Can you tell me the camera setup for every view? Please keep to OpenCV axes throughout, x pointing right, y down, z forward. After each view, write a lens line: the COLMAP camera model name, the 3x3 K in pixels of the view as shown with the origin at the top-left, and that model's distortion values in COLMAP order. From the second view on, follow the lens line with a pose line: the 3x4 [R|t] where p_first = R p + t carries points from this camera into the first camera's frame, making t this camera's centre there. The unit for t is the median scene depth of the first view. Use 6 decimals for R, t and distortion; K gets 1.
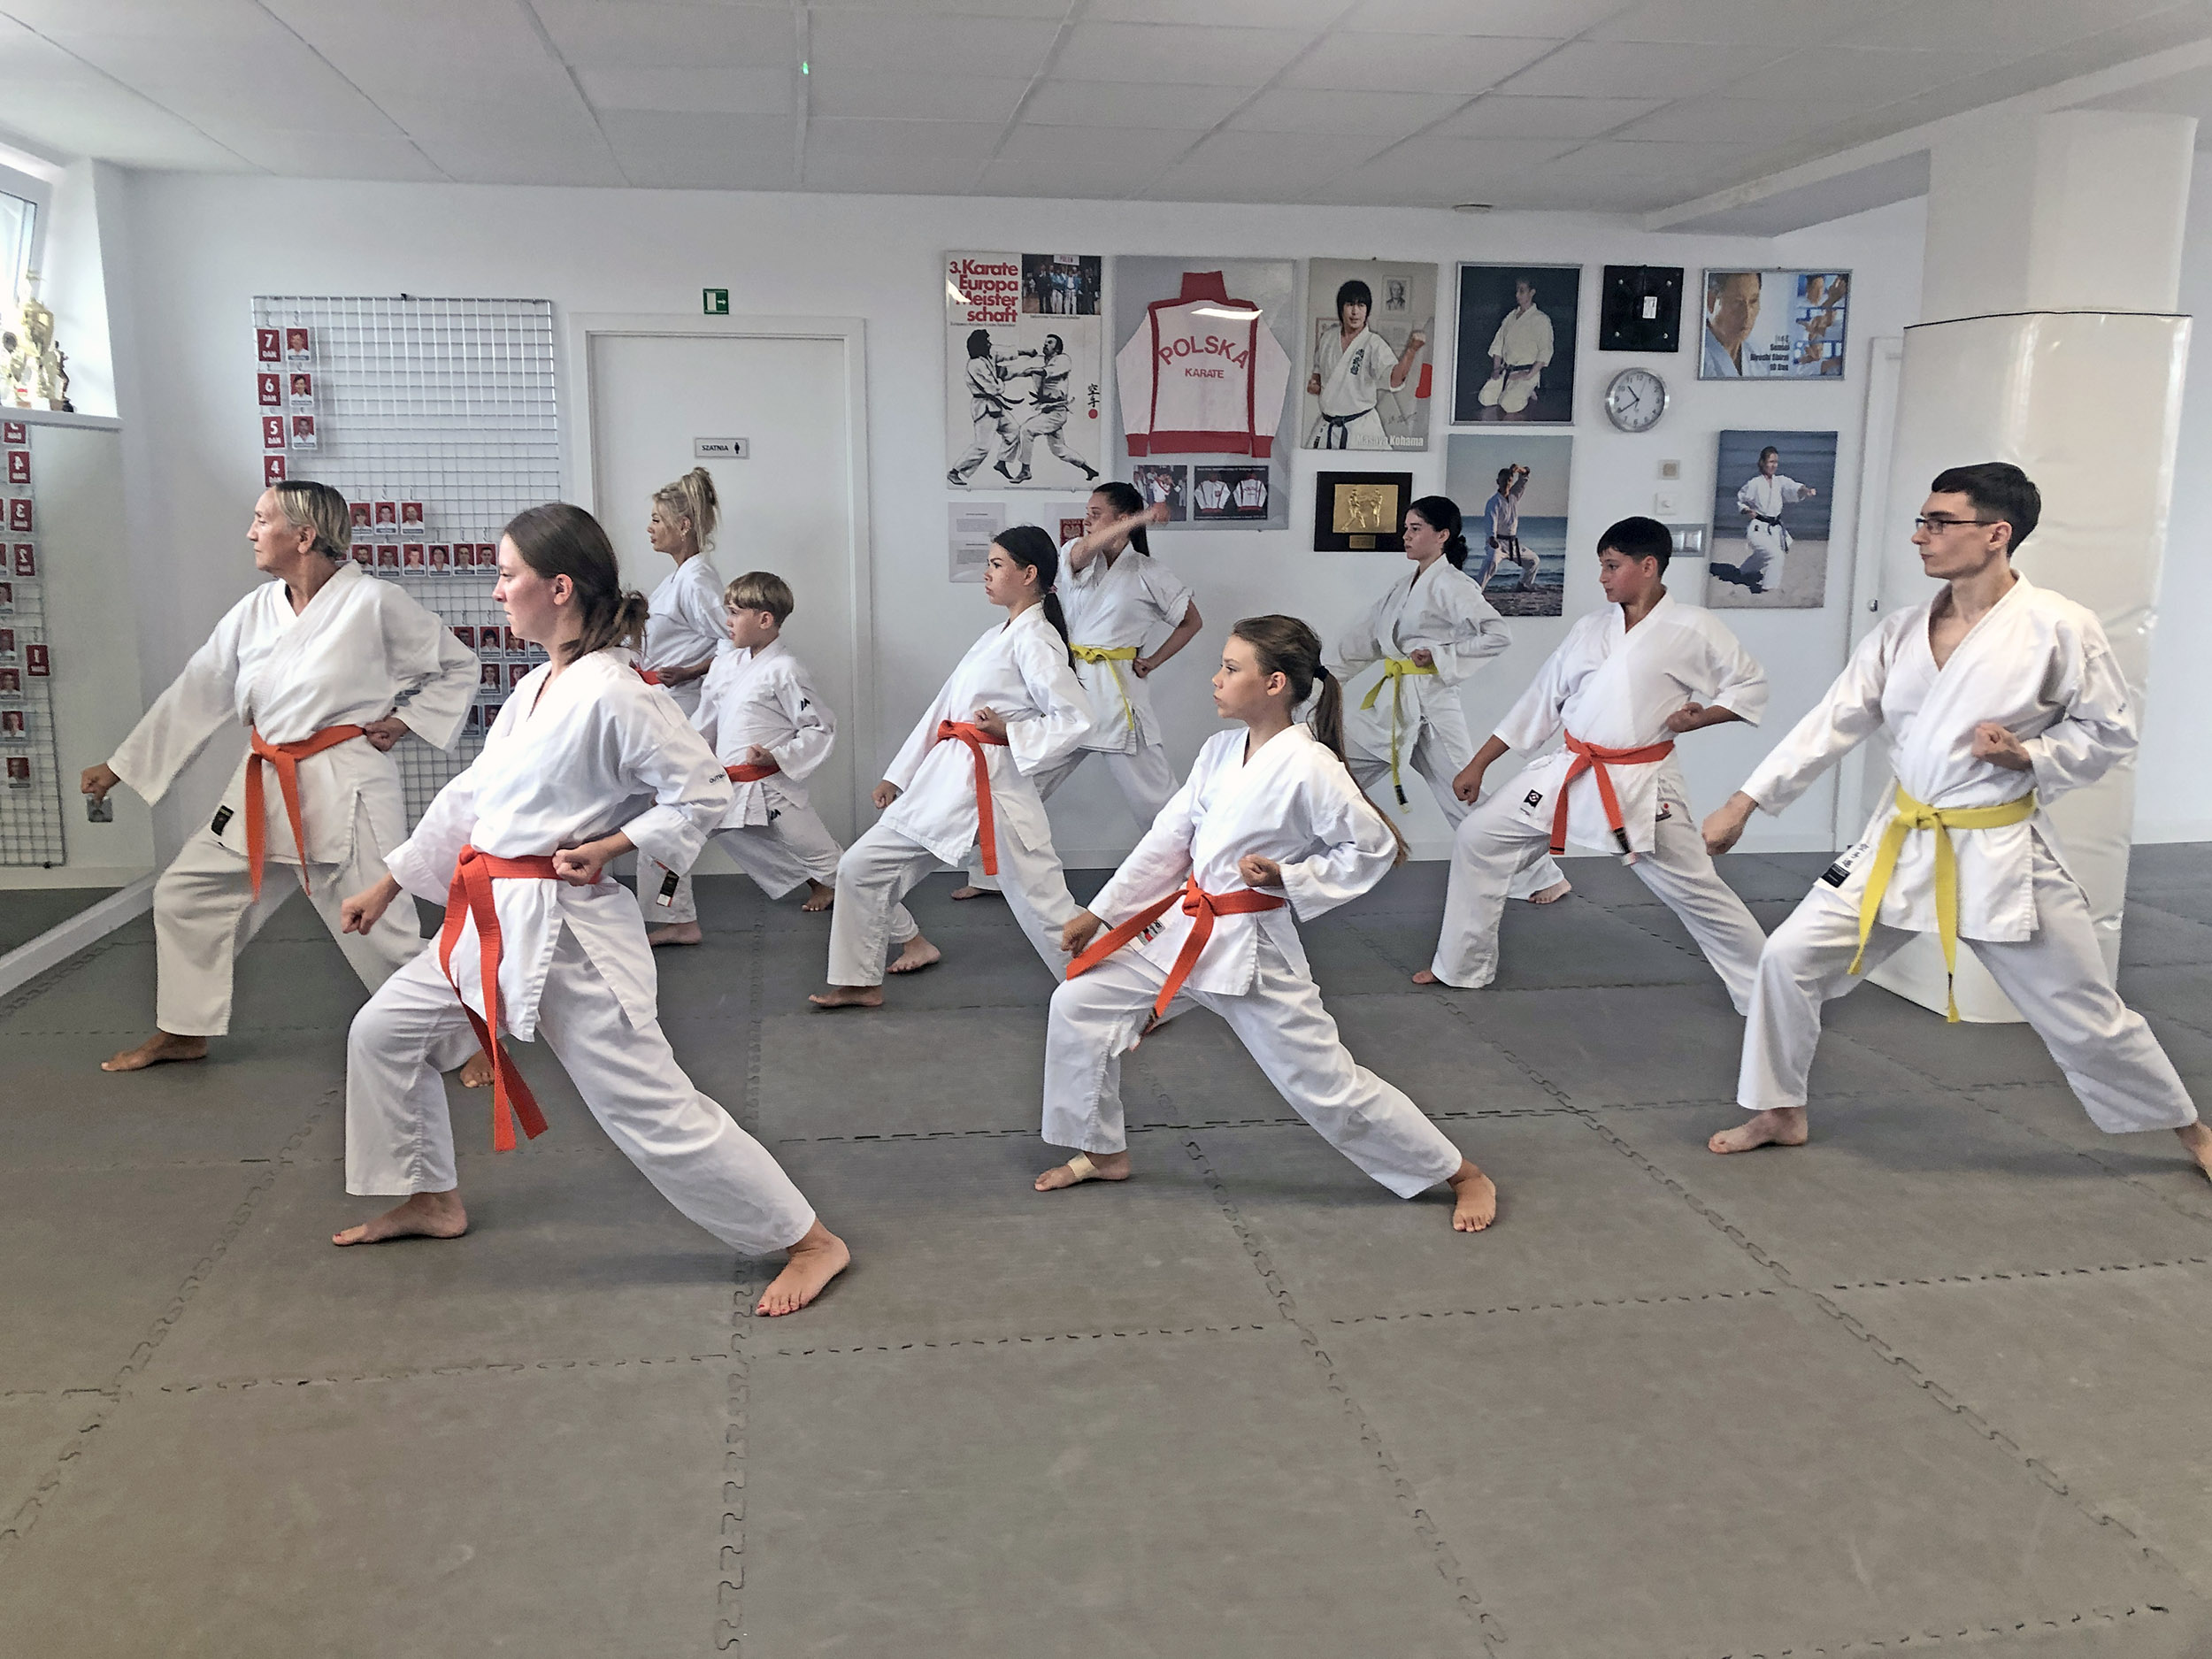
lens RADIAL K [[1752.8, 0, 1077.2], [0, 1752.8, 832.3], [0, 0, 1]] dist [0.106083, -0.267486]
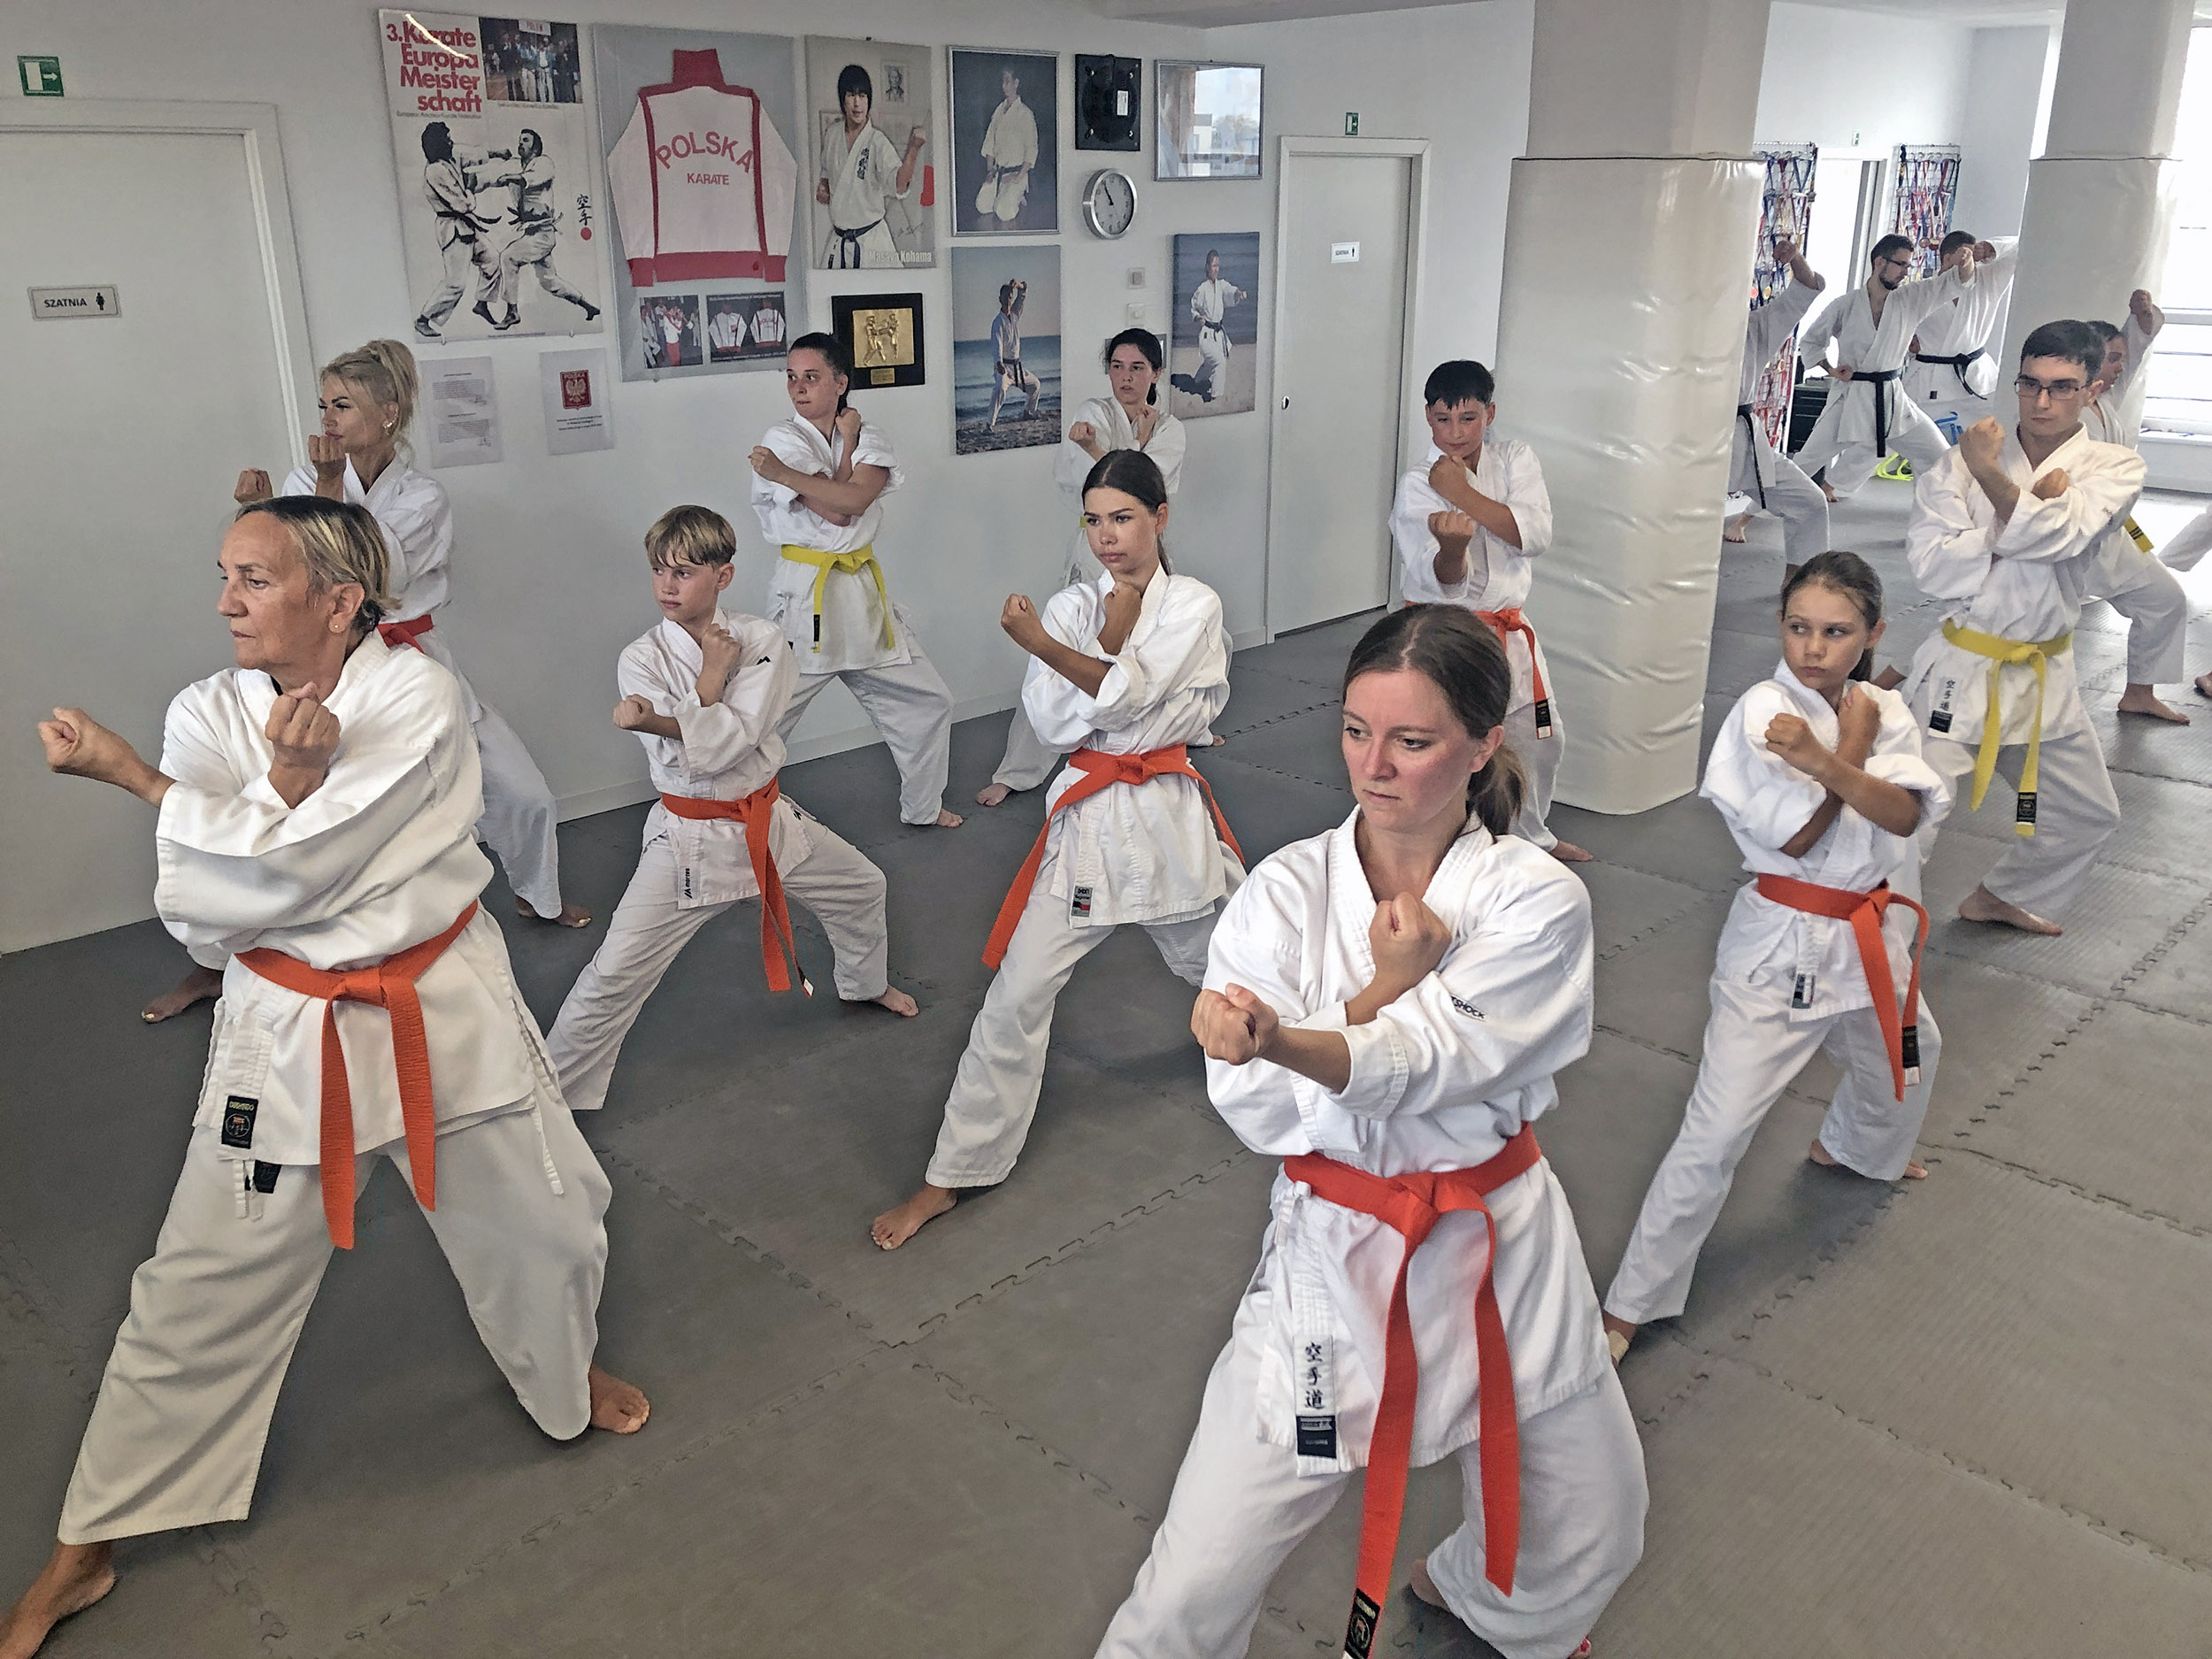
lens RADIAL K [[1812.0, 0, 1056.6], [0, 1812.0, 819.2], [0, 0, 1]] dist [-0.011162, 0.029391]
pose [[0.815437, -0.196968, 0.544303, -0.299719], [0.118361, 0.977195, 0.176299, -0.100775], [-0.566615, -0.079337, 0.820154, 0.209201]]
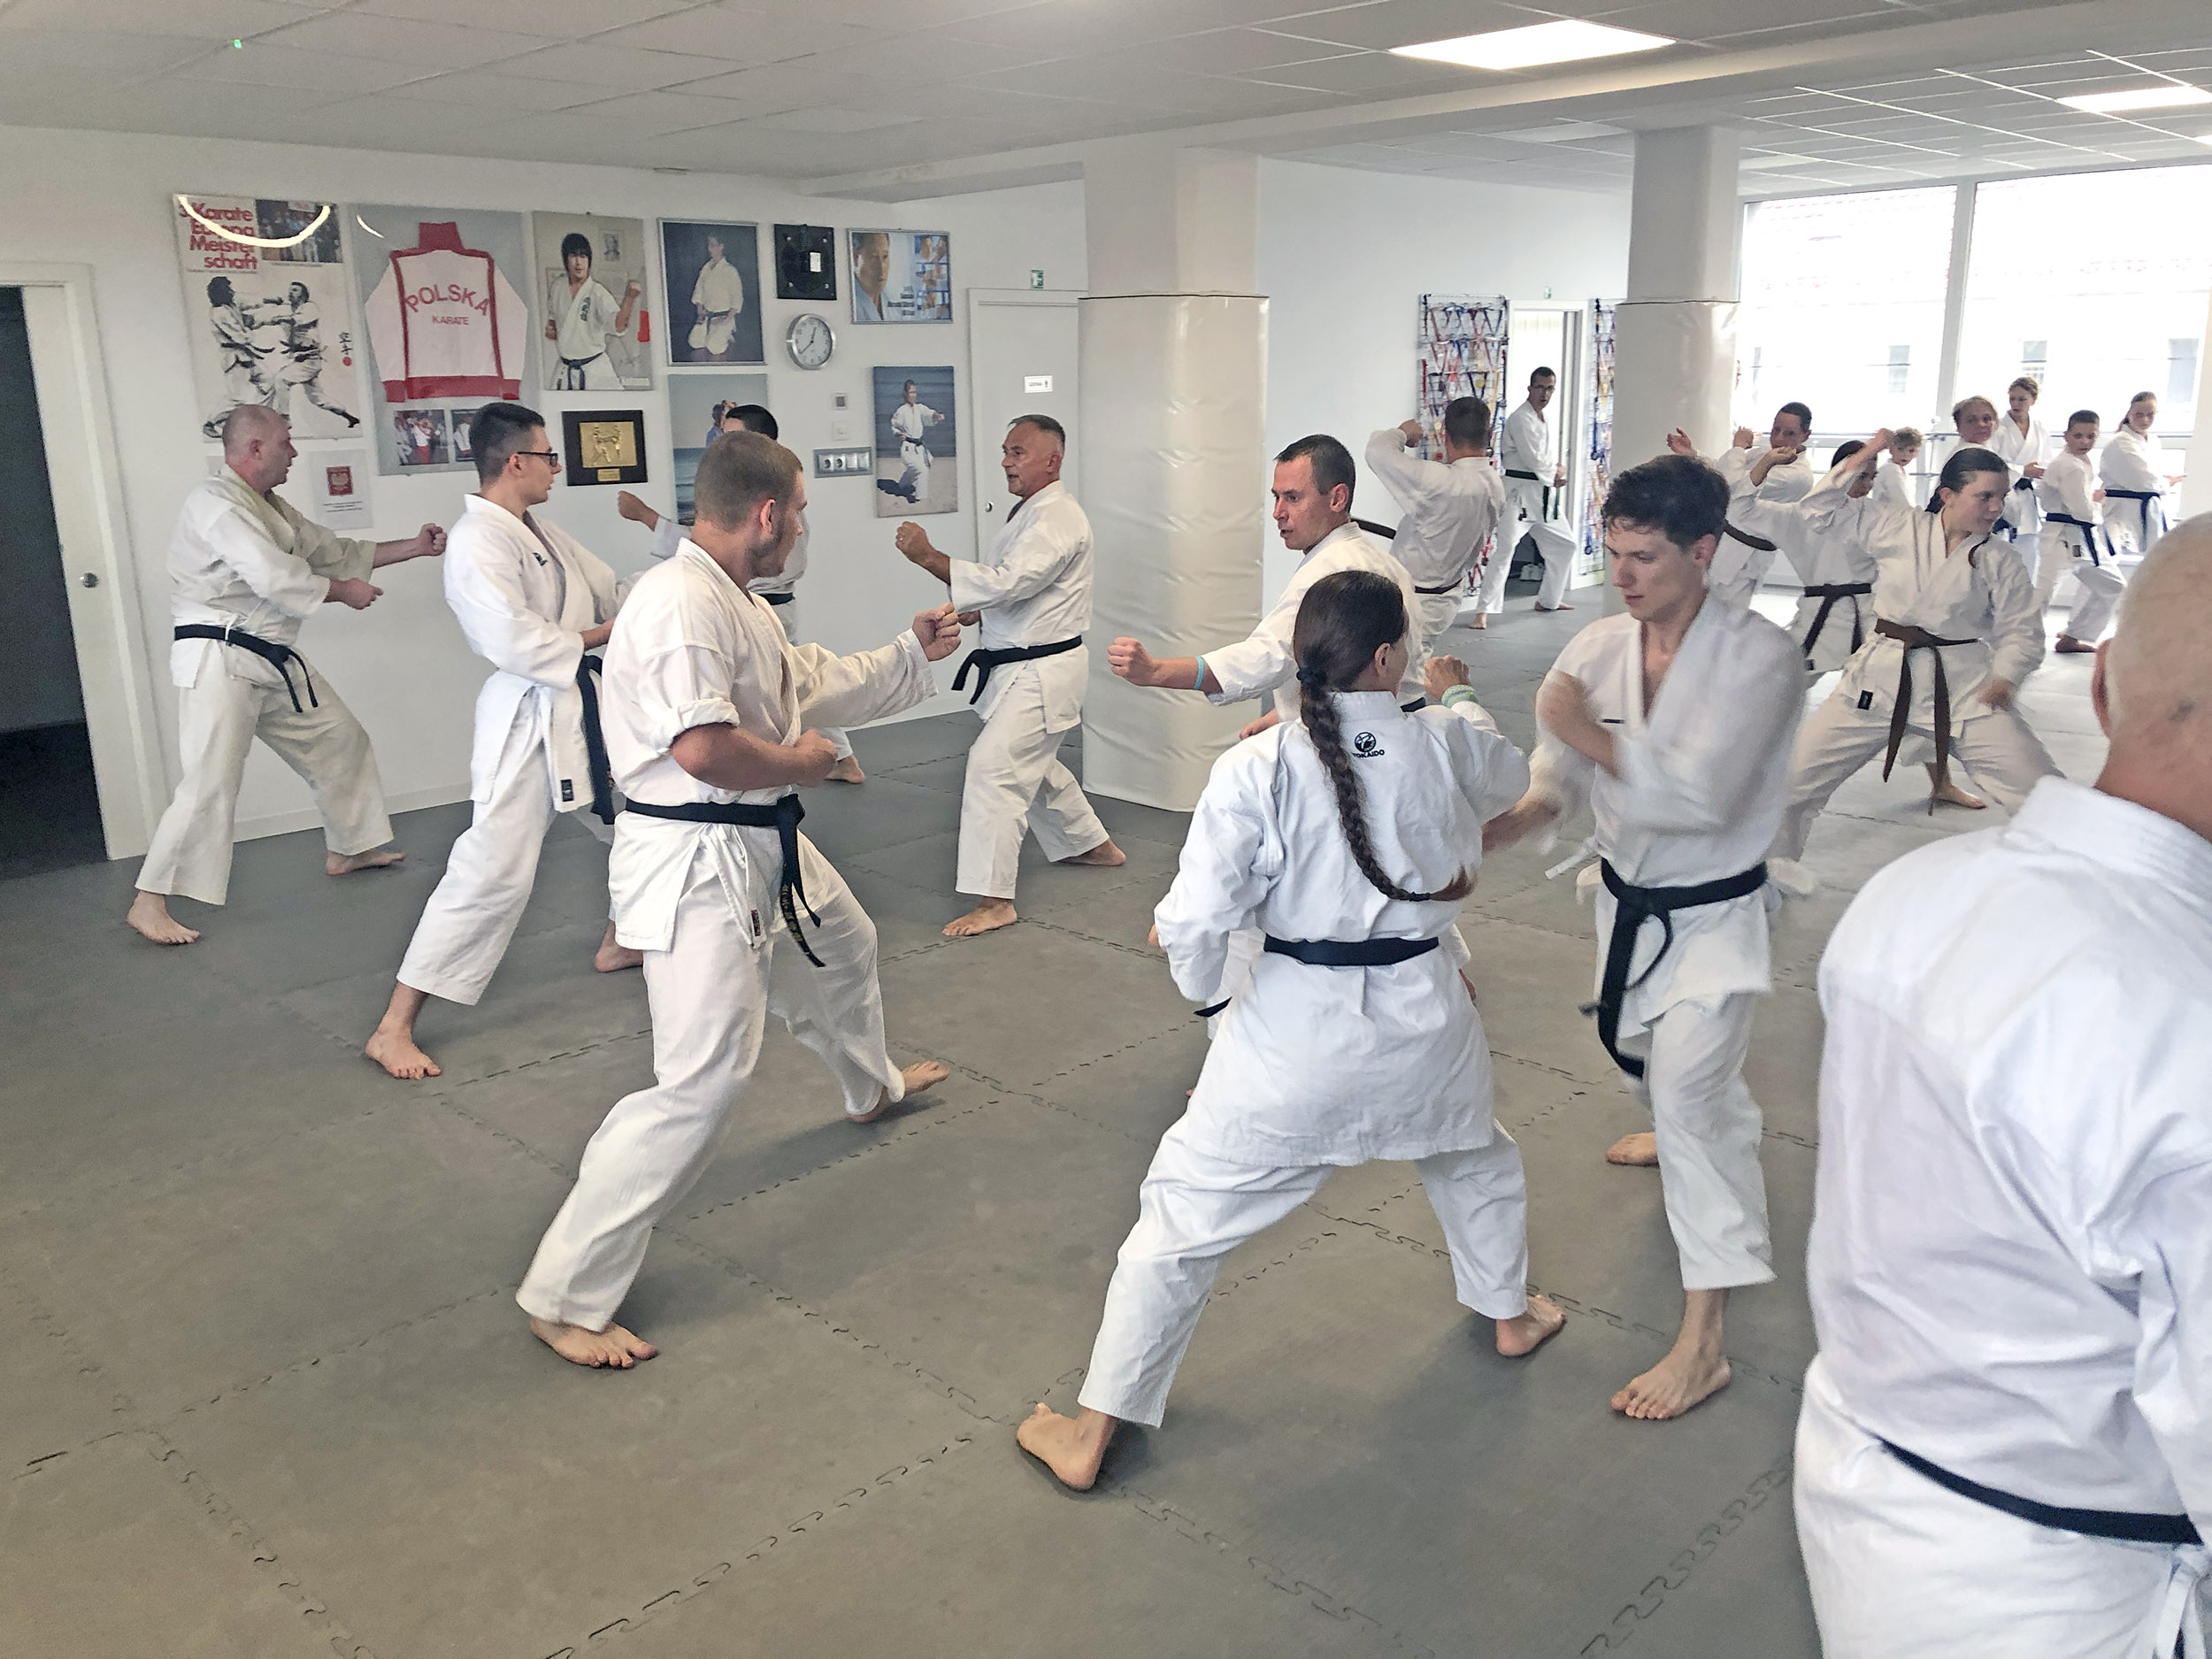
lens RADIAL K [[1800.0, 0, 1057.8], [0, 1800.0, 833.3], [0, 0, 1]] dist [0.002463, -0.004061]
pose [[0.809435, -0.163214, 0.564071, -0.278599], [0.129633, 0.986563, 0.099440, -0.023091], [-0.572721, -0.007368, 0.819717, -0.065702]]
